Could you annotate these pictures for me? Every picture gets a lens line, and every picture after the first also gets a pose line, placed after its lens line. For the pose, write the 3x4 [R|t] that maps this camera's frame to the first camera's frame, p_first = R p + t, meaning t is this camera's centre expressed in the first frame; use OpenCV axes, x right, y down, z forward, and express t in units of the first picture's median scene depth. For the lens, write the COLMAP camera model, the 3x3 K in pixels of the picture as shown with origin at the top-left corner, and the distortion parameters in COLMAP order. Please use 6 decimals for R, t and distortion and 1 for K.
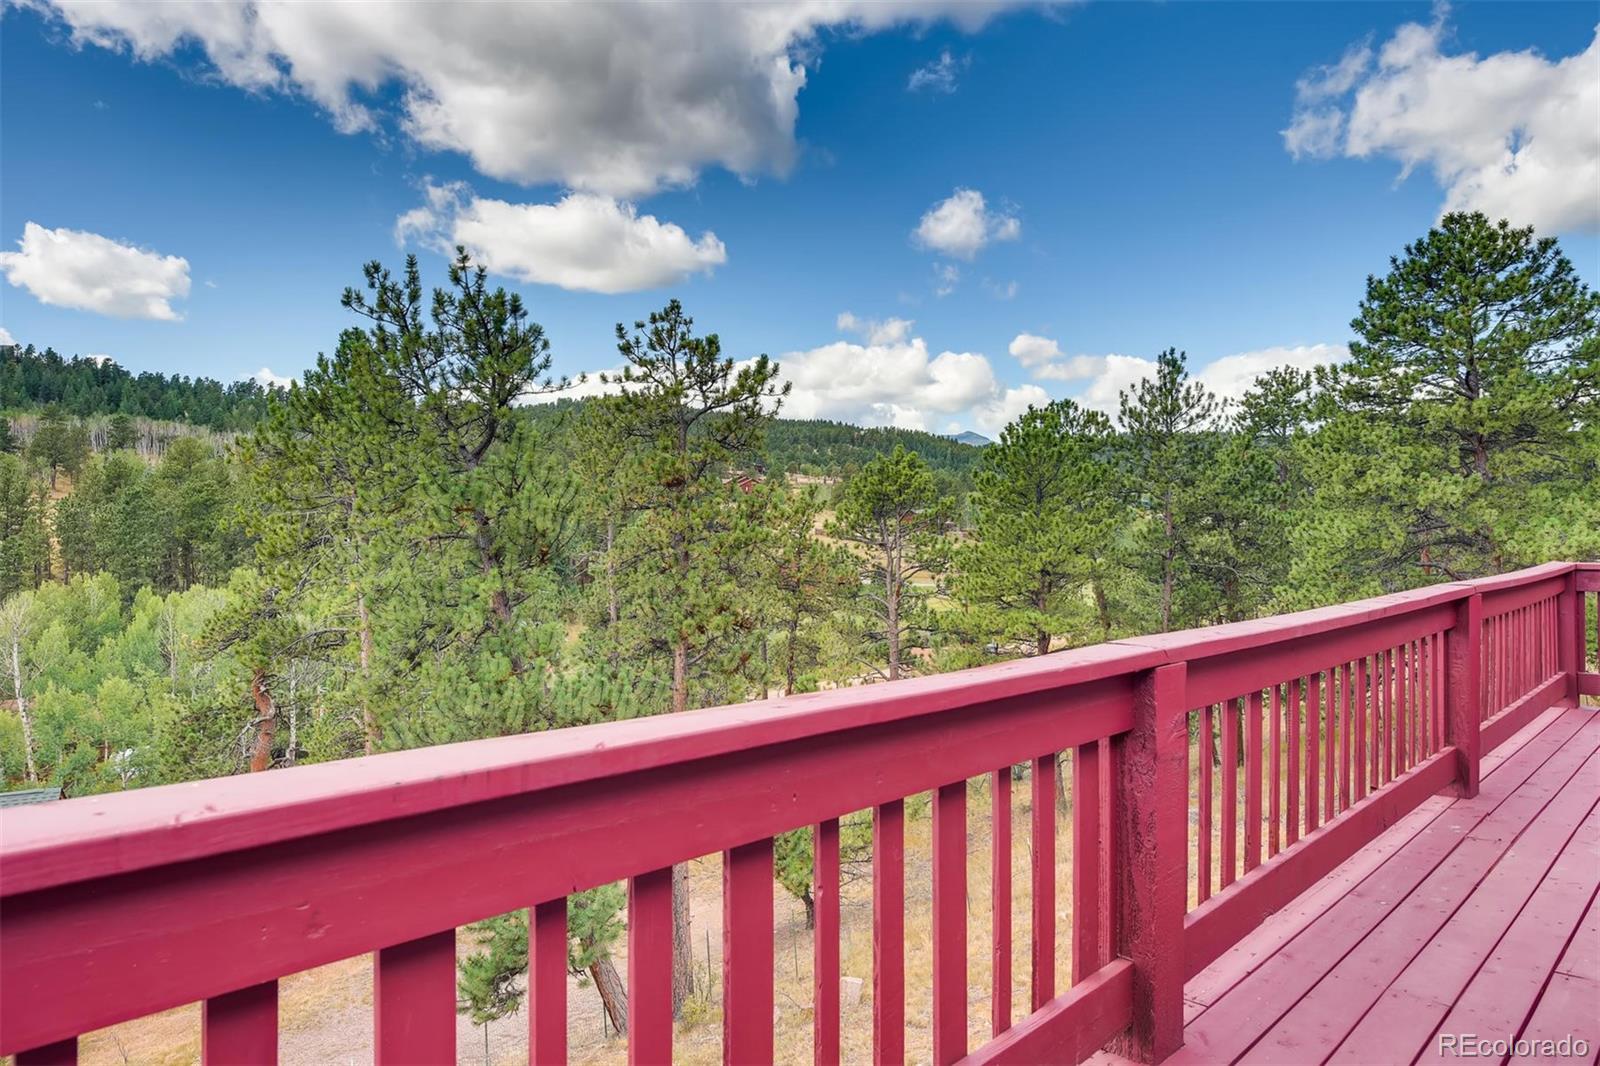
lens RADIAL K [[1033.7, 0, 796.7], [0, 1033.7, 512.0], [0, 0, 1]] dist [0.003306, -0.001608]
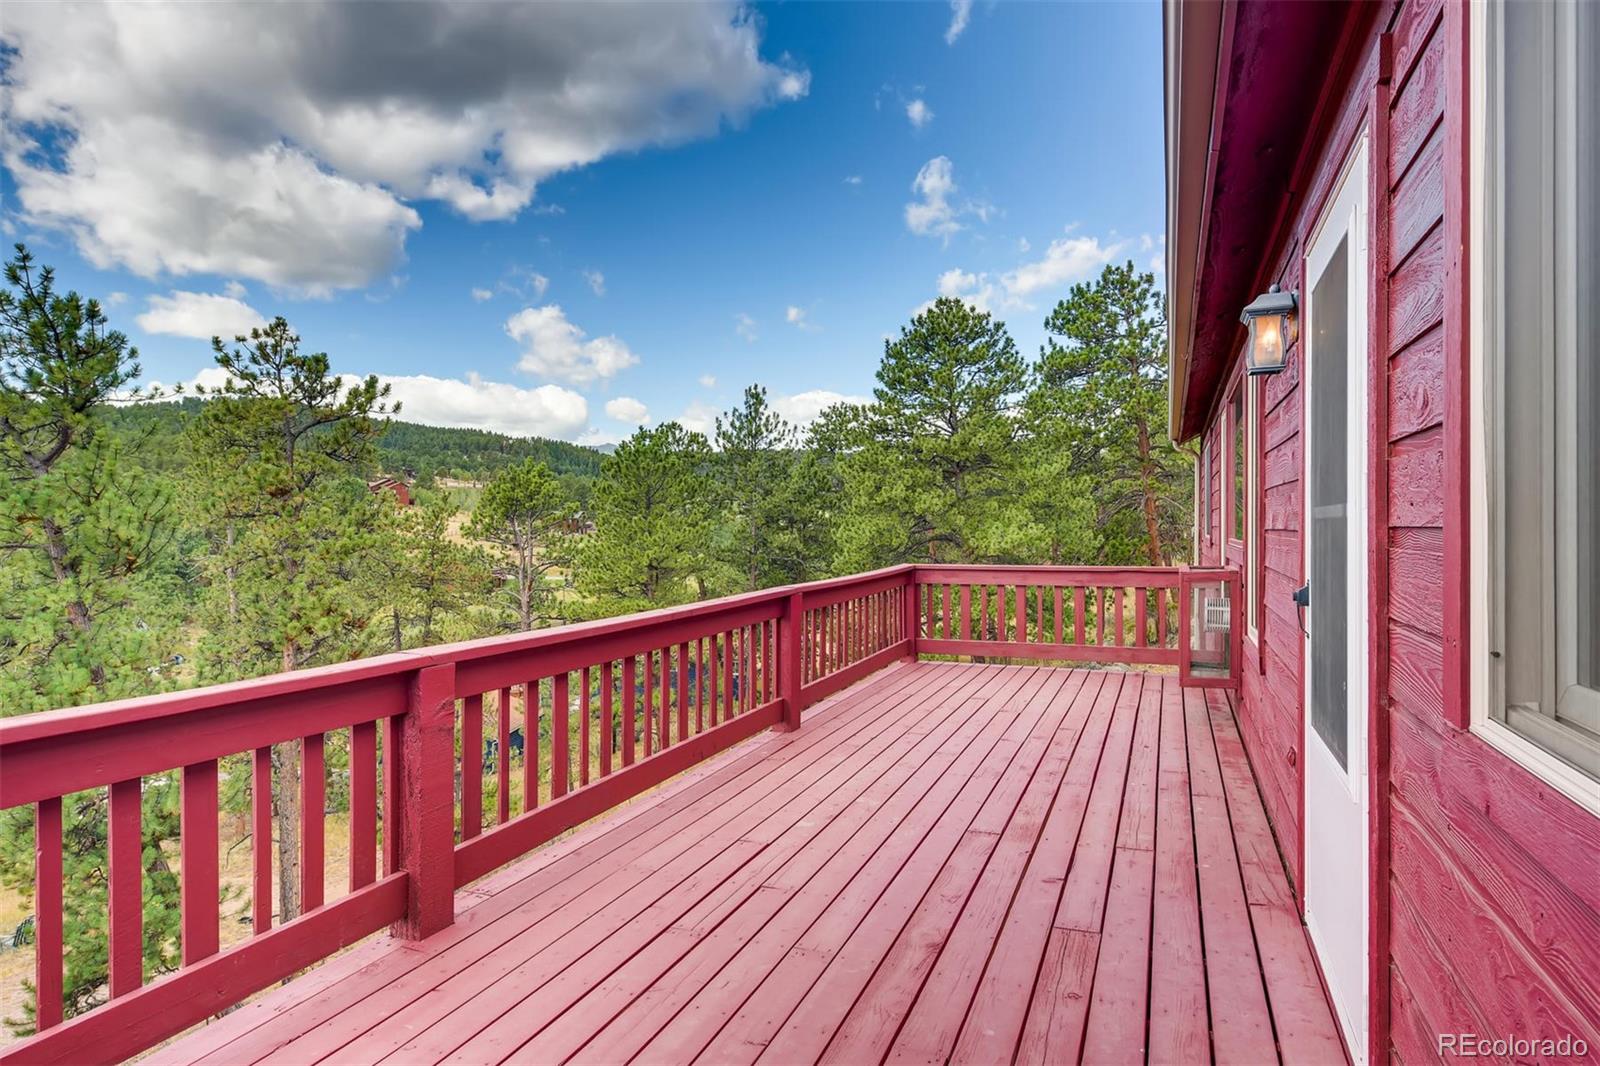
lens RADIAL K [[891.4, 0, 795.5], [0, 891.4, 527.3], [0, 0, 1]] dist [0.005541, -0.001559]
pose [[0.931509, -0.005149, 0.363681, 0.030925], [-0.000501, 0.999881, 0.015439, -0.005426], [-0.363717, -0.014563, 0.931396, -0.028777]]
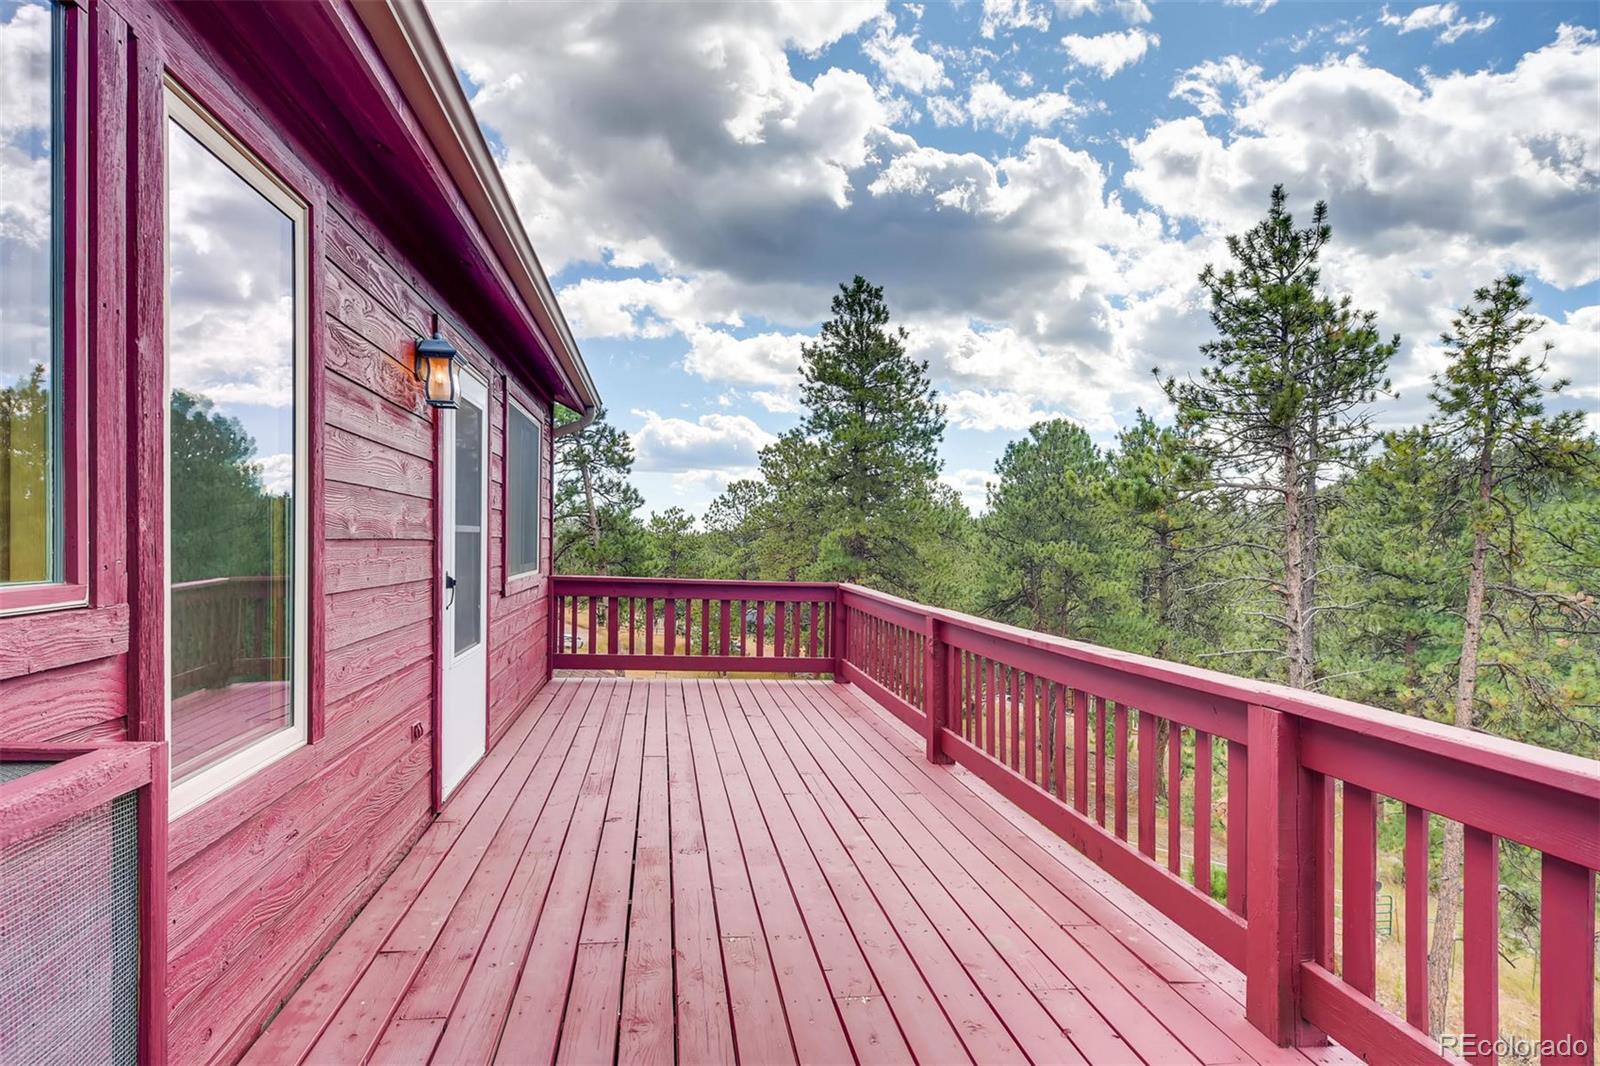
lens RADIAL K [[872.2, 0, 797.0], [0, 872.2, 537.8], [0, 0, 1]] dist [0.000136, 0.000704]
pose [[-0.604150, -0.012350, -0.796775, 0.197706], [-0.002607, 0.999905, -0.013522, -0.002191], [0.796867, -0.006092, -0.604124, 0.173883]]
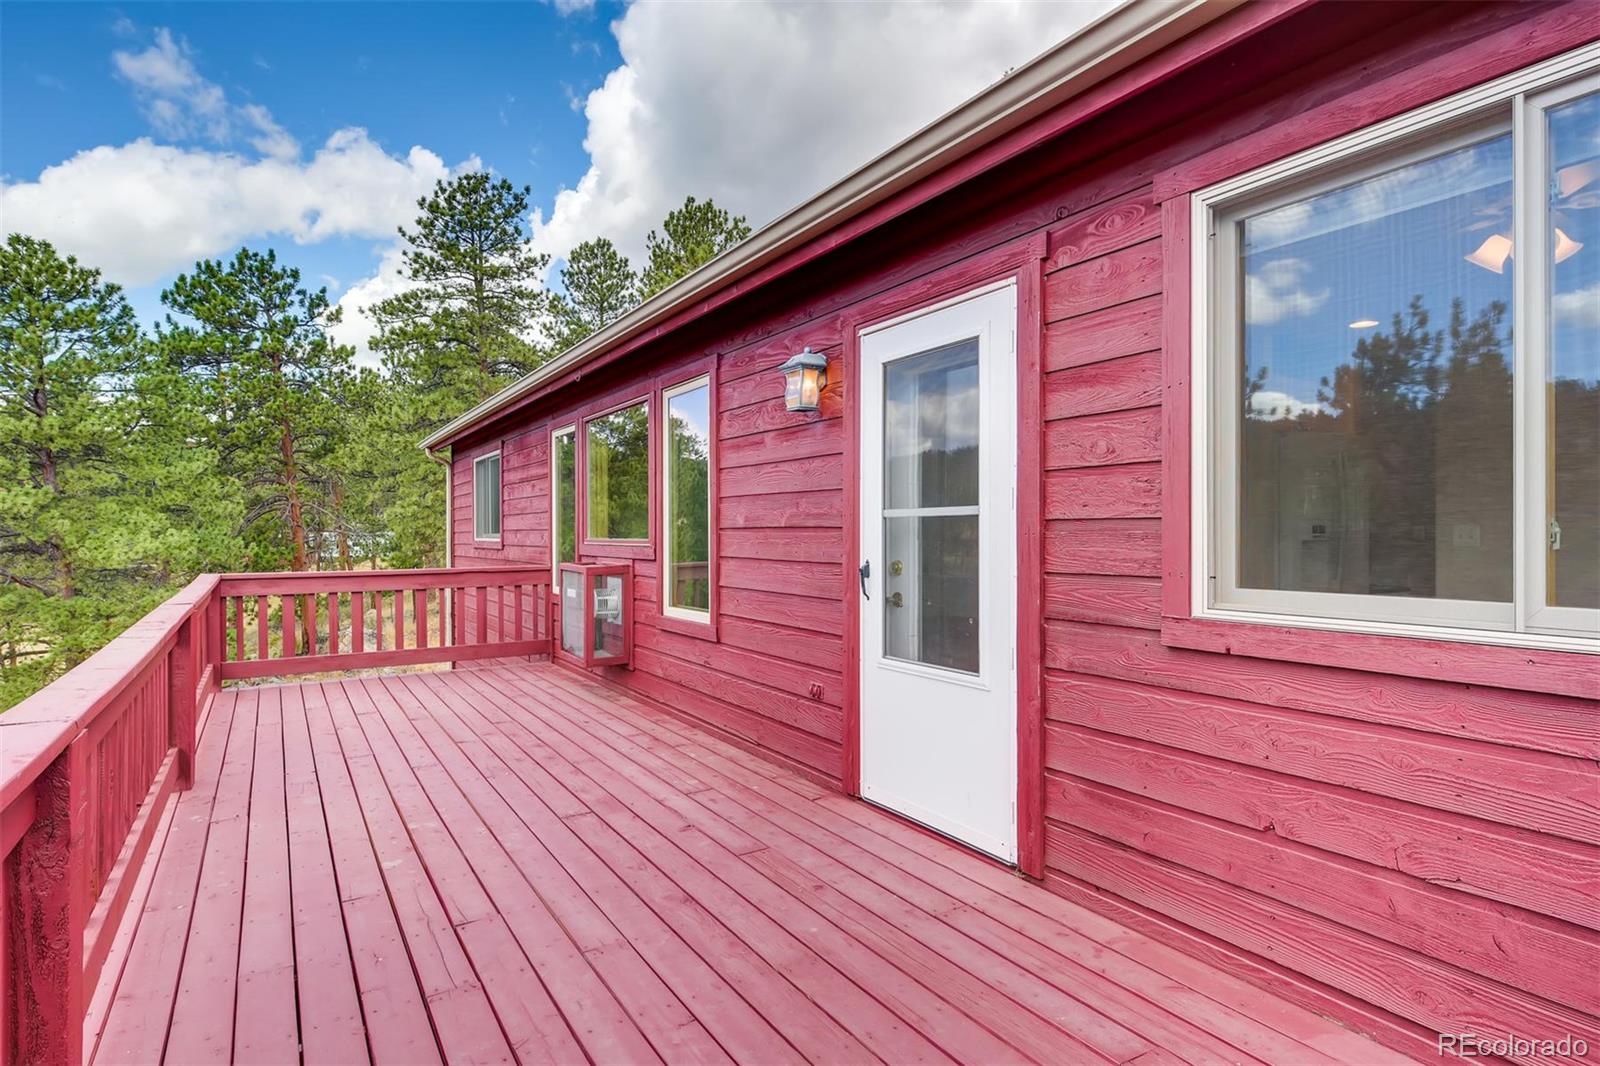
lens RADIAL K [[872.2, 0, 797.0], [0, 872.2, 537.8], [0, 0, 1]] dist [0.000136, 0.000704]
pose [[0.257812, -0.009082, 0.966152, -0.017104], [-0.010786, 0.999866, 0.012278, -0.003334], [-0.966135, -0.013587, 0.257679, 0.016288]]
